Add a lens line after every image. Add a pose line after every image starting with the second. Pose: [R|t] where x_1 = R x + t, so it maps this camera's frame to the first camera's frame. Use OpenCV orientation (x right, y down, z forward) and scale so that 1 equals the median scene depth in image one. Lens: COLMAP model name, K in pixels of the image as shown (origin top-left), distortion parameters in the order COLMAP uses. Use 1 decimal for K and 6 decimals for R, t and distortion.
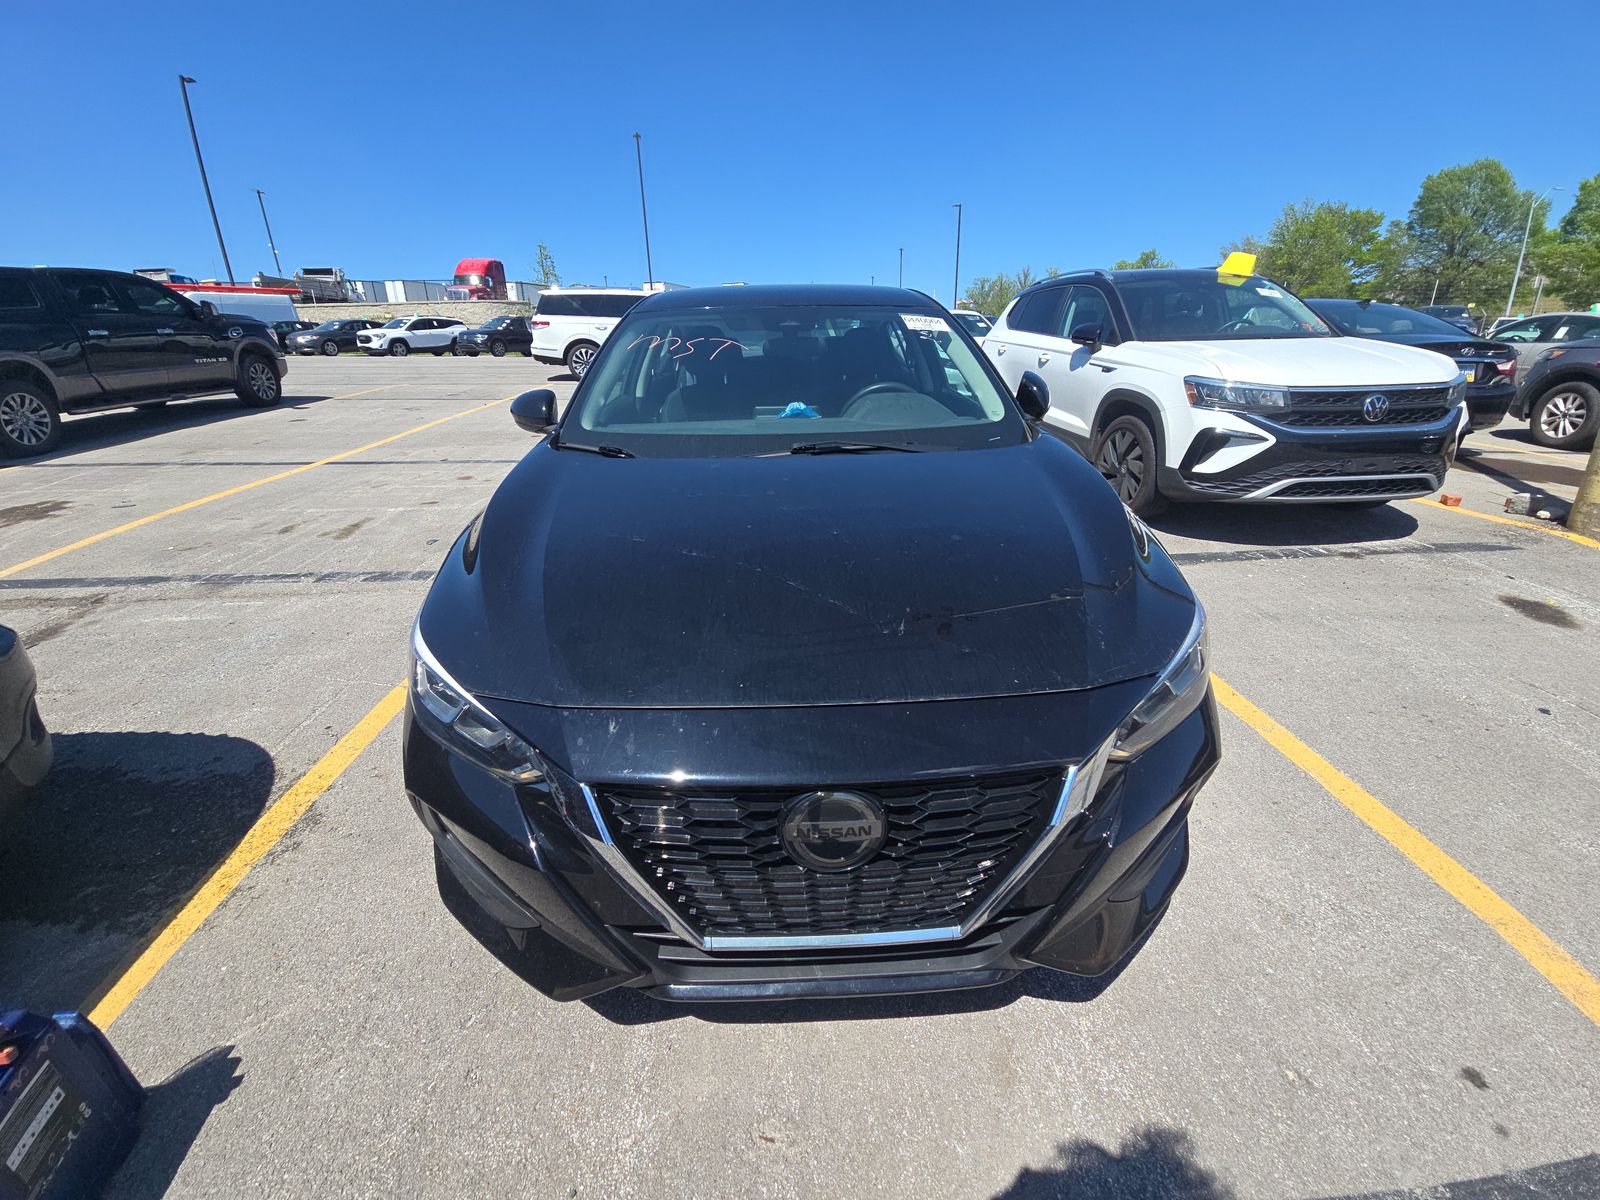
lens RADIAL K [[645.1, 0, 792.6], [0, 645.1, 608.3], [0, 0, 1]] dist [0.022854, -0.015379]
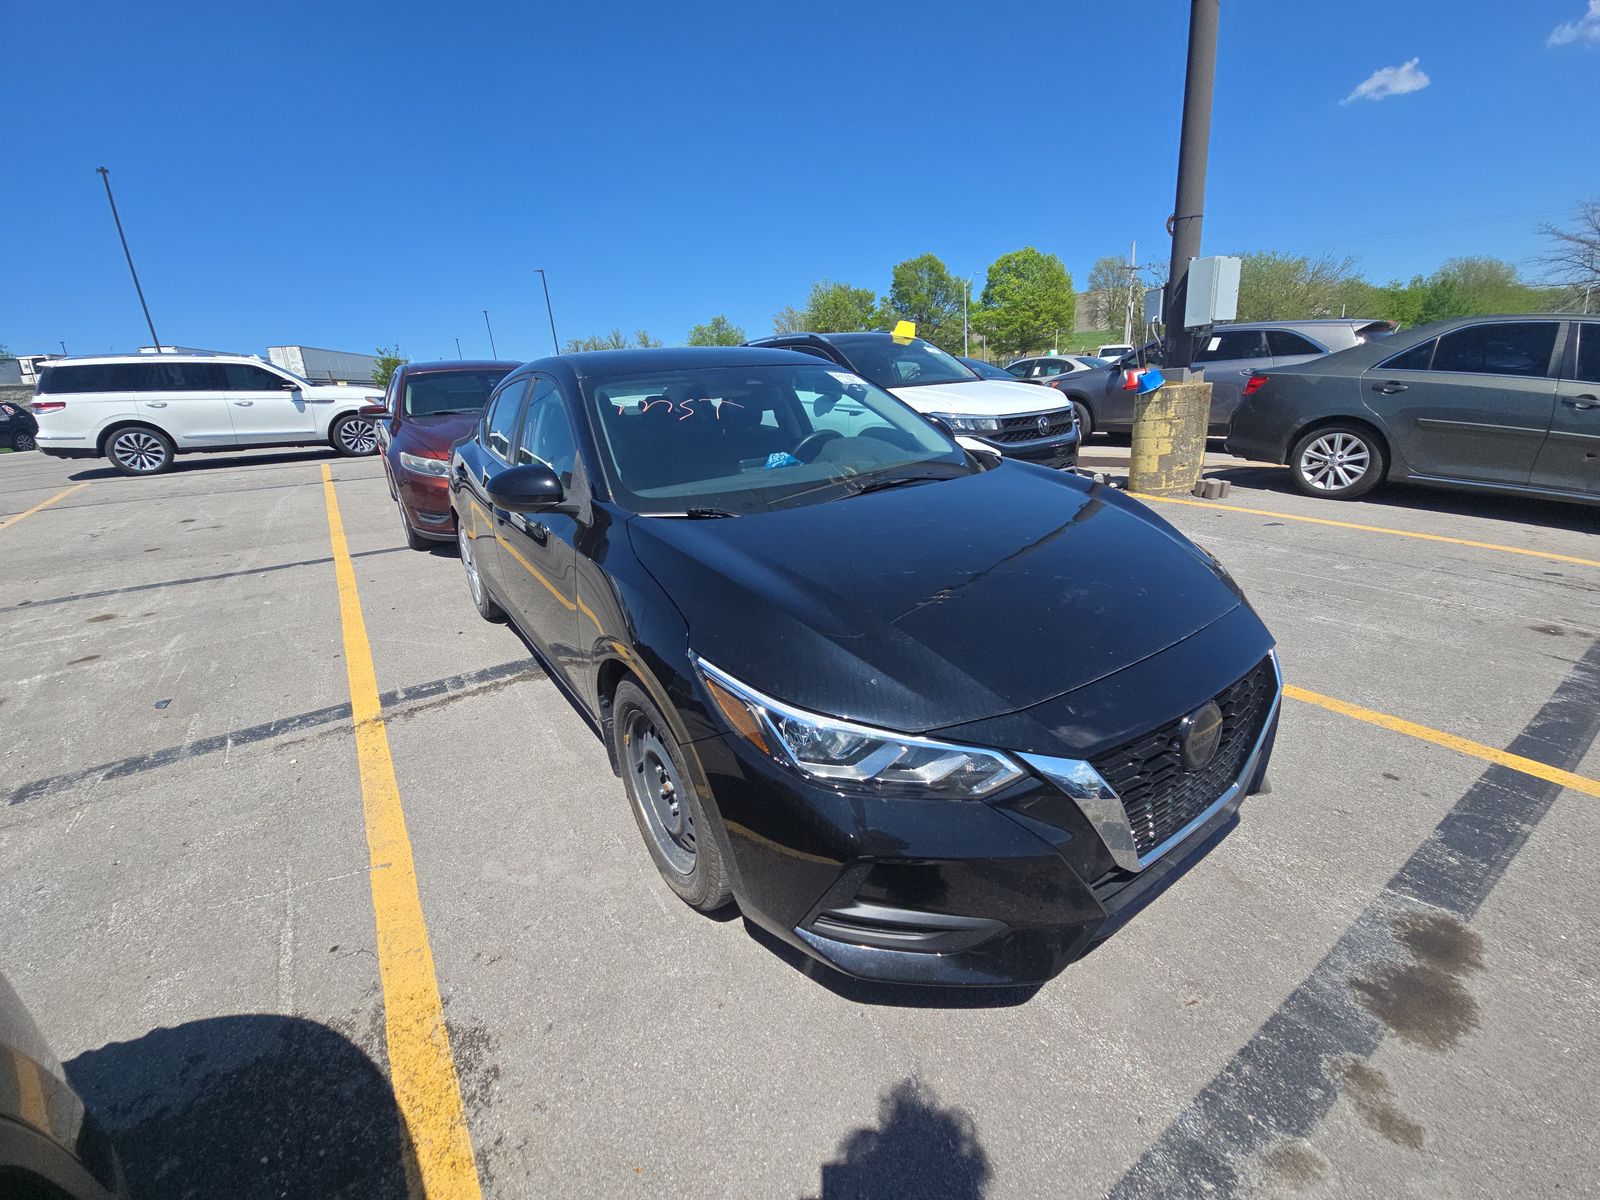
lens RADIAL K [[645.1, 0, 792.6], [0, 645.1, 608.3], [0, 0, 1]] dist [0.022854, -0.015379]
pose [[0.845925, -0.208759, 0.490745, -0.266856], [0.246209, 0.969141, -0.012140, -0.023109], [-0.473067, 0.131096, 0.871219, 0.039082]]
